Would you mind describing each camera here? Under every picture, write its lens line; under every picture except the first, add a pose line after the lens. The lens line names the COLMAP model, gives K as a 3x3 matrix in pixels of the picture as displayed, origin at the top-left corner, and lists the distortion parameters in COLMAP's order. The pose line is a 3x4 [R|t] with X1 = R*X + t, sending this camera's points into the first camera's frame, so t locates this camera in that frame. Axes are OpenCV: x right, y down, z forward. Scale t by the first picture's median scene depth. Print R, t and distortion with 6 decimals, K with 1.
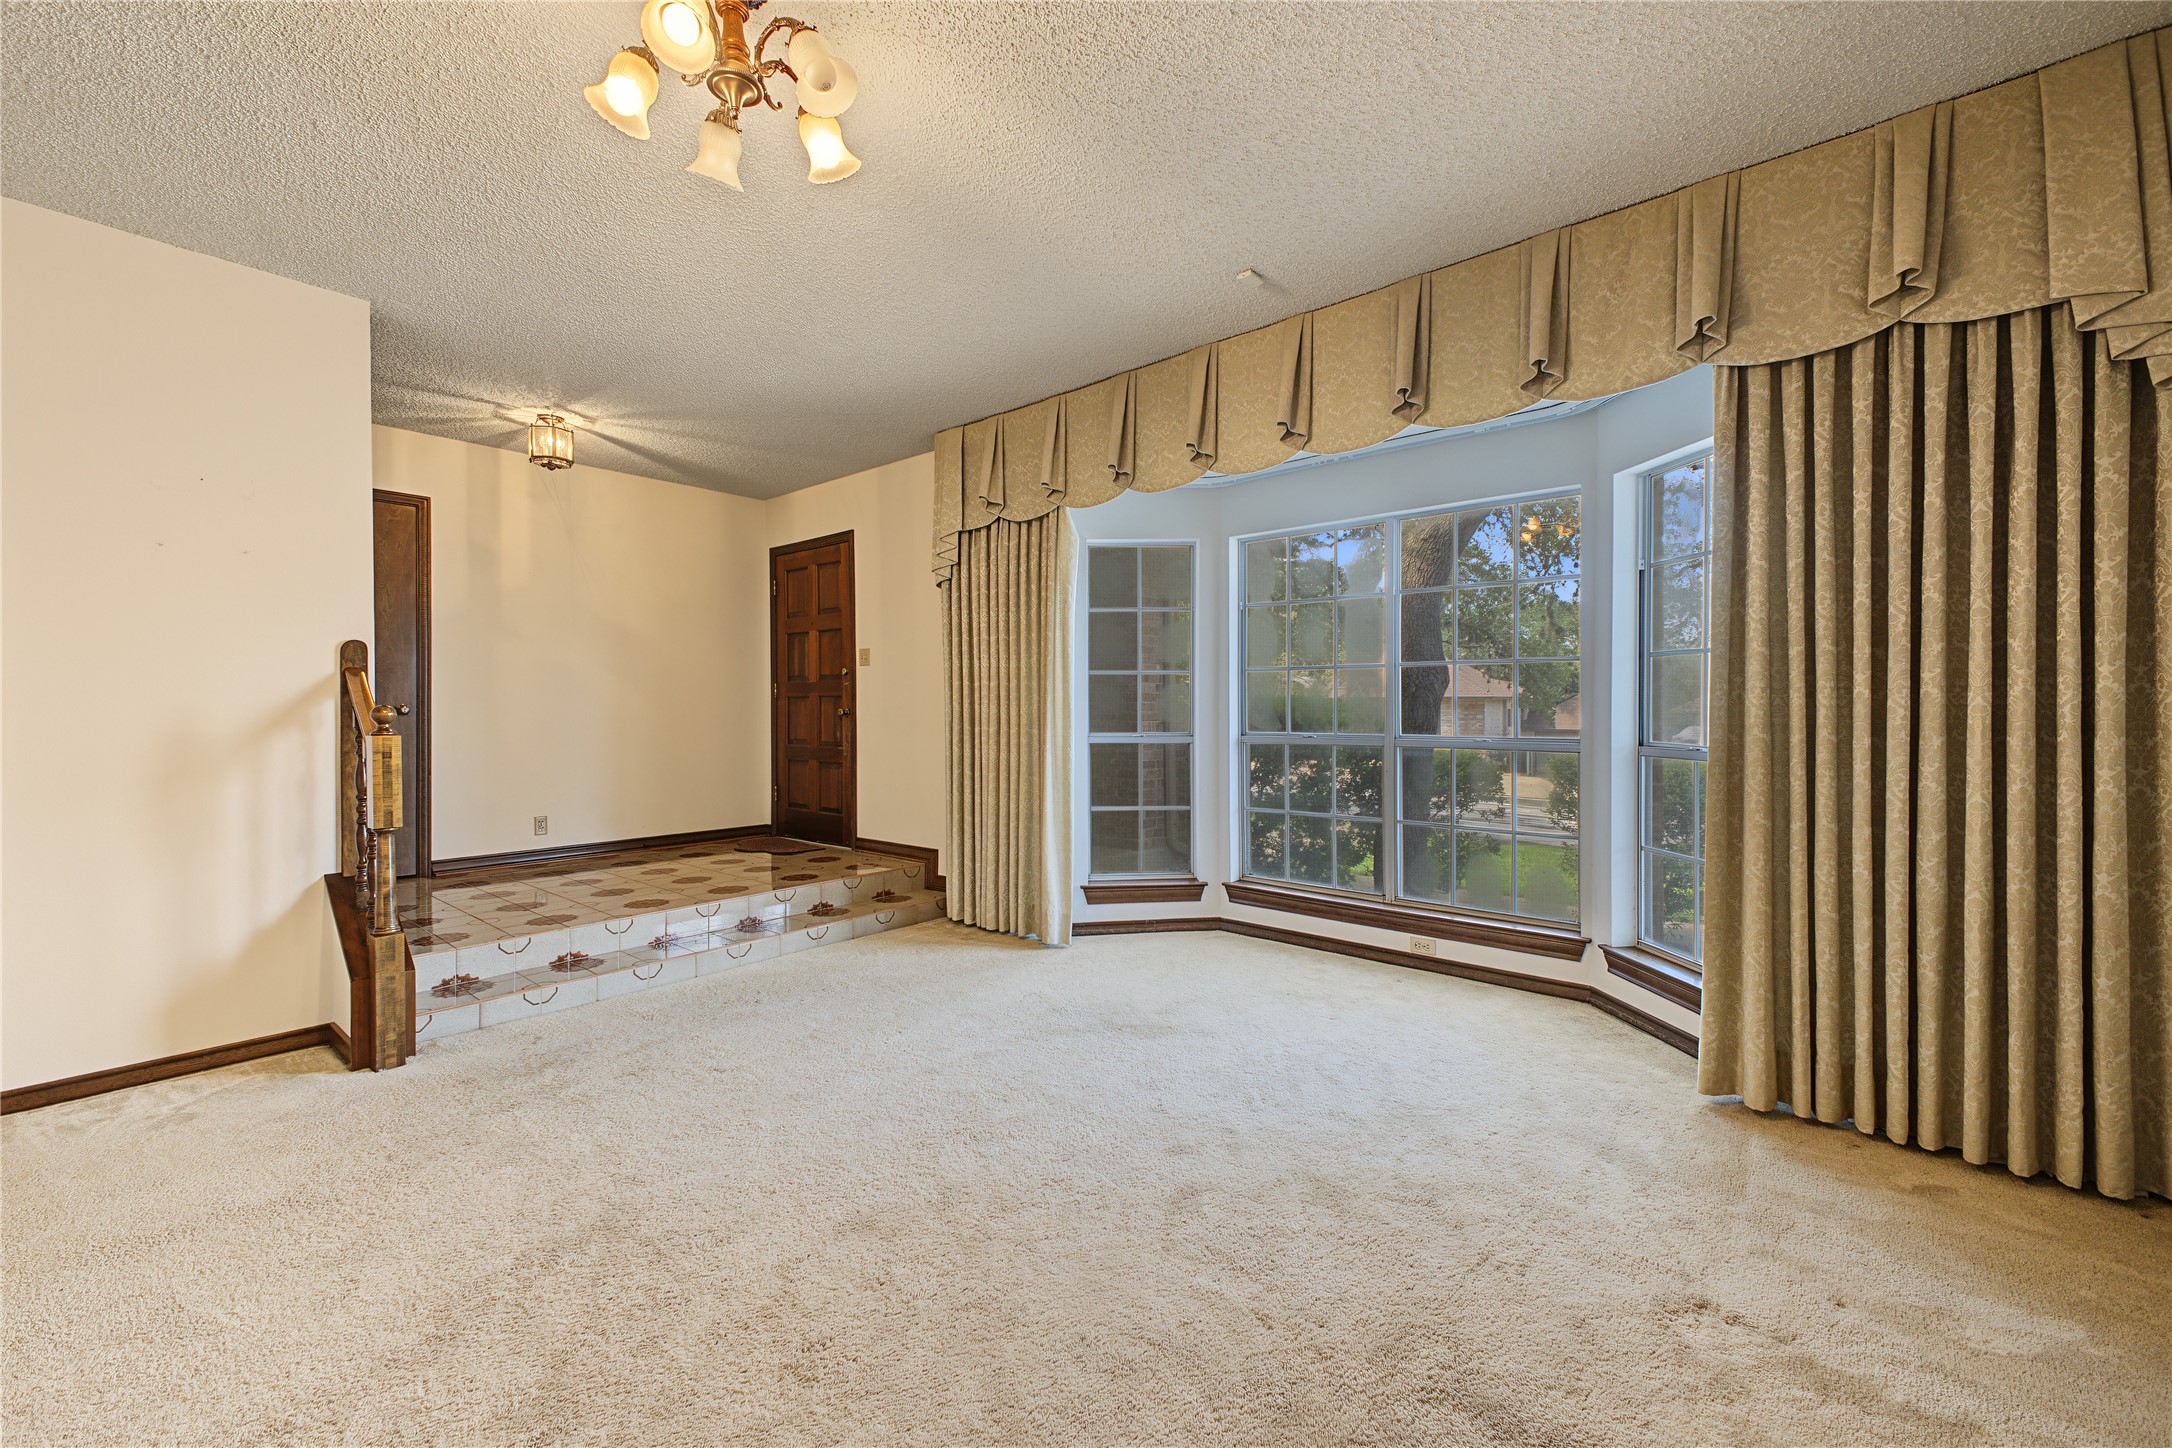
lens RADIAL K [[881.4, 0, 1088.5], [0, 881.4, 715.5], [0, 0, 1]] dist [0.010551, -0.002884]
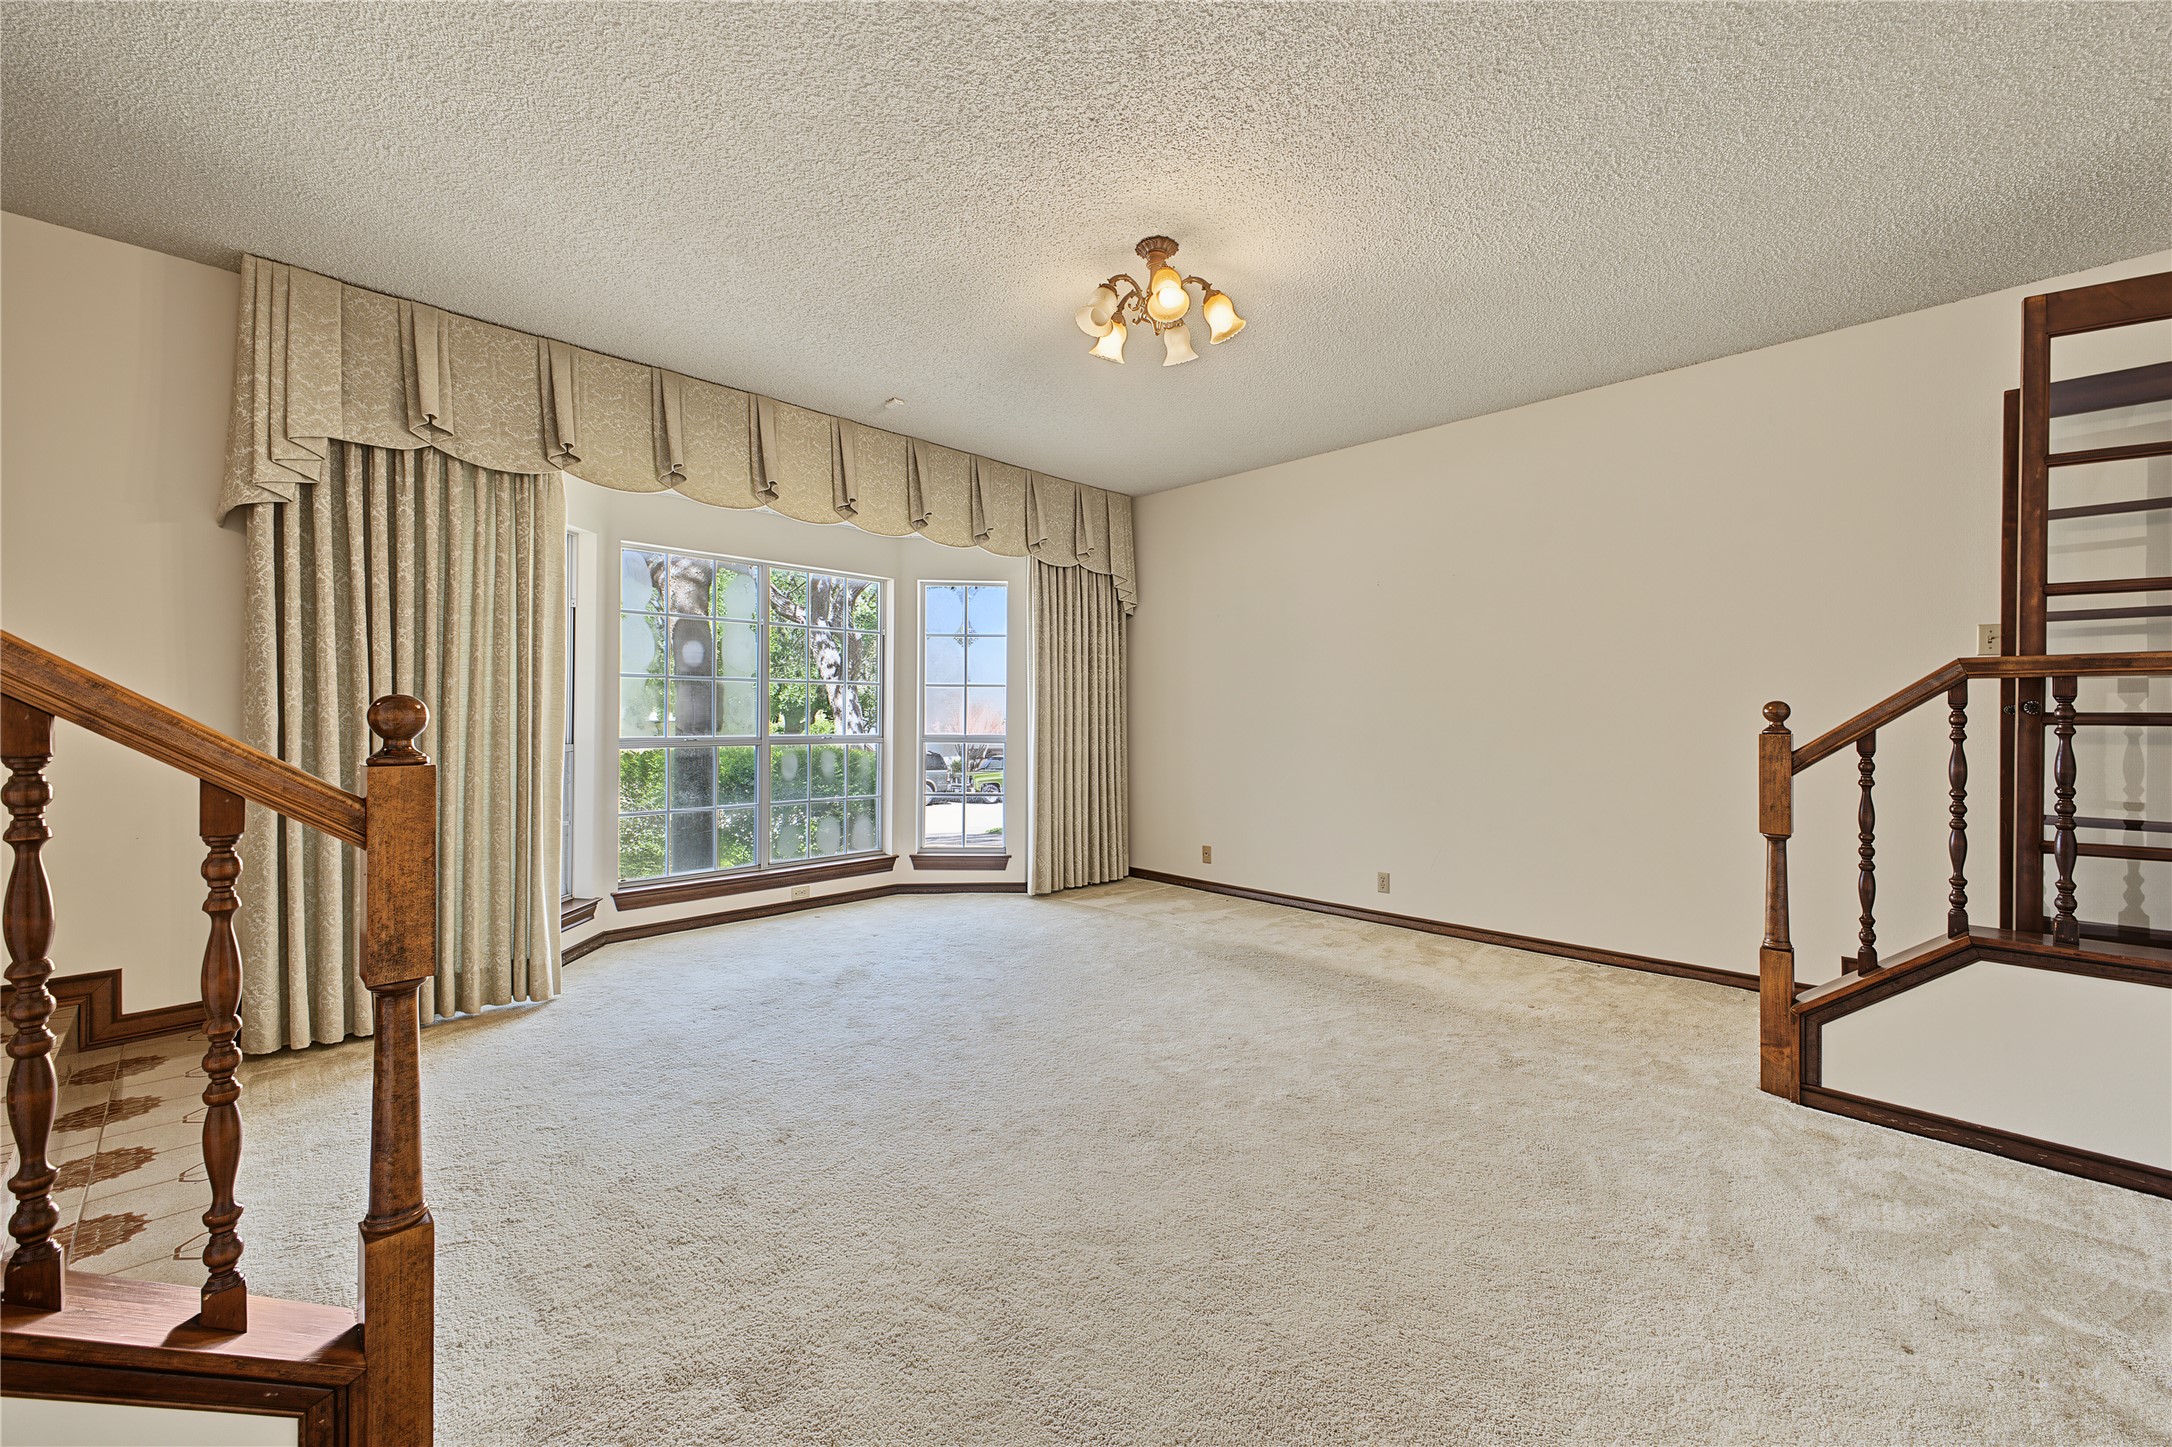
lens RADIAL K [[881.4, 0, 1086.1], [0, 881.4, 718.5], [0, 0, 1]] dist [0.010551, -0.002884]
pose [[0.066266, -0.005287, 0.997788, -1.061531], [0.005103, 0.999975, 0.004959, -0.008749], [-0.997789, 0.004764, 0.066291, 0.545195]]
